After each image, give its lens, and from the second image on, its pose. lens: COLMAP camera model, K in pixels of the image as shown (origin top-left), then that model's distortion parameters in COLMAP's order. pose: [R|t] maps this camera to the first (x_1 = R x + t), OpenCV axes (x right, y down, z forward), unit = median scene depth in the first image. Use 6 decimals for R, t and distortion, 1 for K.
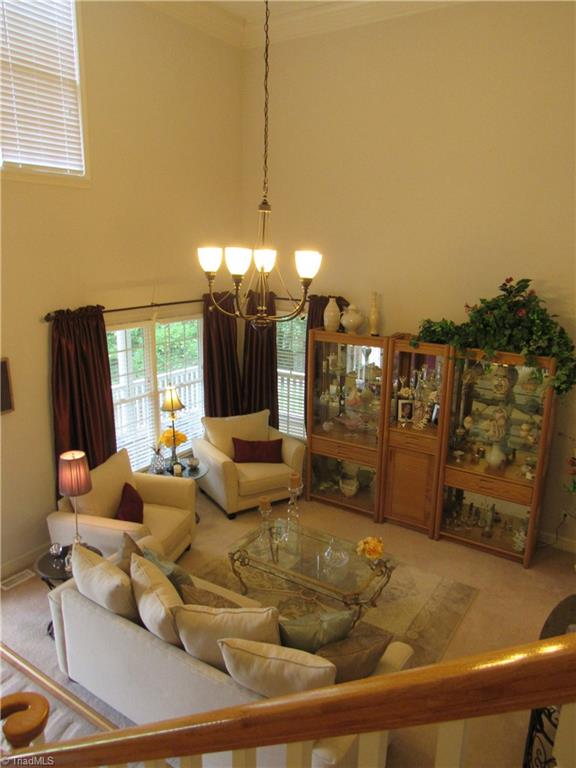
lens RADIAL K [[552.6, 0, 291.8], [0, 552.6, 378.2], [0, 0, 1]] dist [-0.024129, 0.002739]
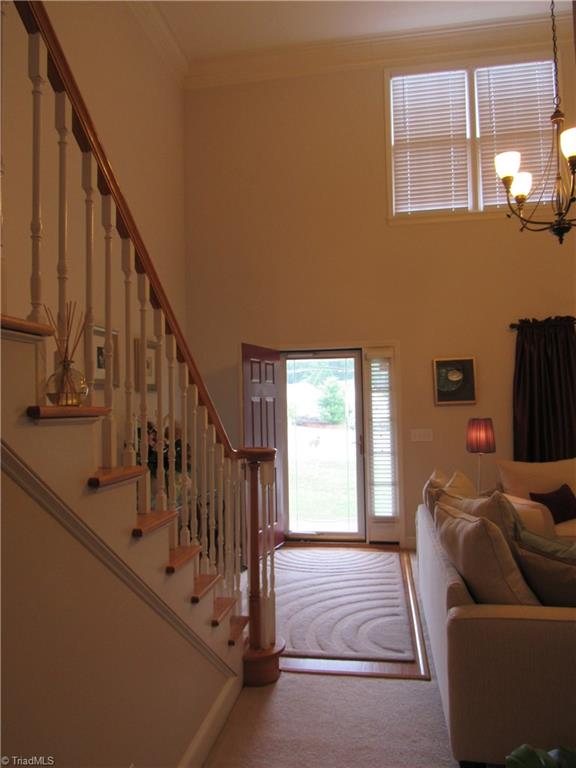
lens RADIAL K [[552.6, 0, 289.2], [0, 552.6, 383.1], [0, 0, 1]] dist [-0.024129, 0.002739]
pose [[0.400939, -0.065858, -0.913734, 0.402997], [-0.197568, 0.967726, -0.156441, 0.273519], [0.894547, 0.243248, 0.374988, 0.175723]]
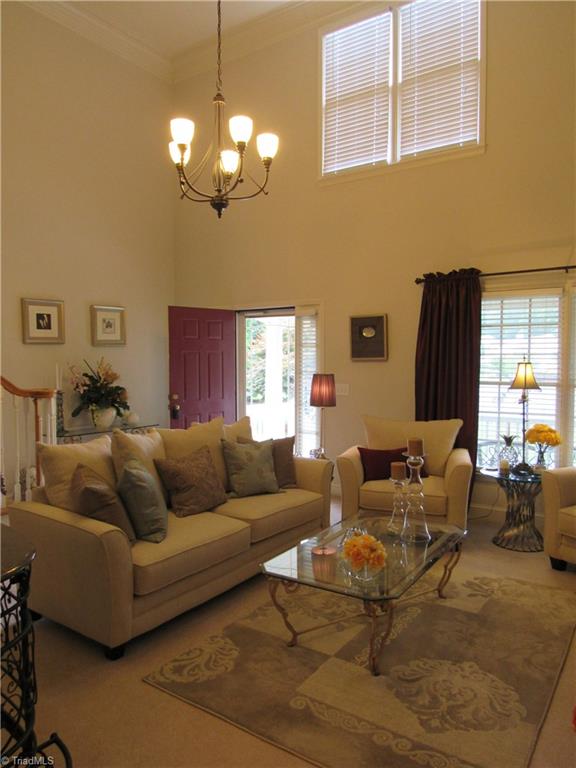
lens RADIAL K [[552.6, 0, 293.4], [0, 552.6, 385.4], [0, 0, 1]] dist [-0.024129, 0.002739]
pose [[-0.013774, 0.025730, -0.999574, 0.670527], [-0.243663, 0.969447, 0.028312, 0.125297], [0.969762, 0.243949, -0.007083, 0.795572]]
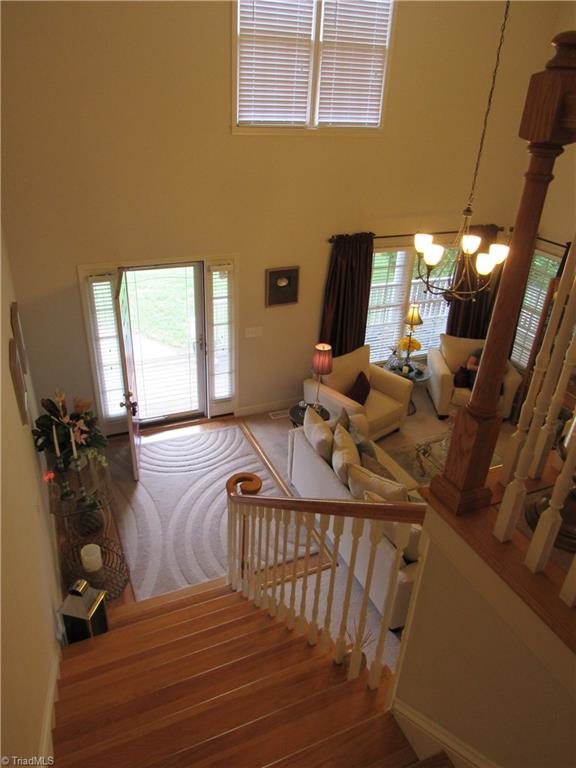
lens RADIAL K [[552.6, 0, 294.0], [0, 552.6, 376.9], [0, 0, 1]] dist [-0.024129, 0.002739]
pose [[0.844455, 0.273307, -0.460651, 0.190407], [-0.163781, 0.950586, 0.263748, -0.129600], [0.509972, -0.147277, 0.847489, -0.238288]]
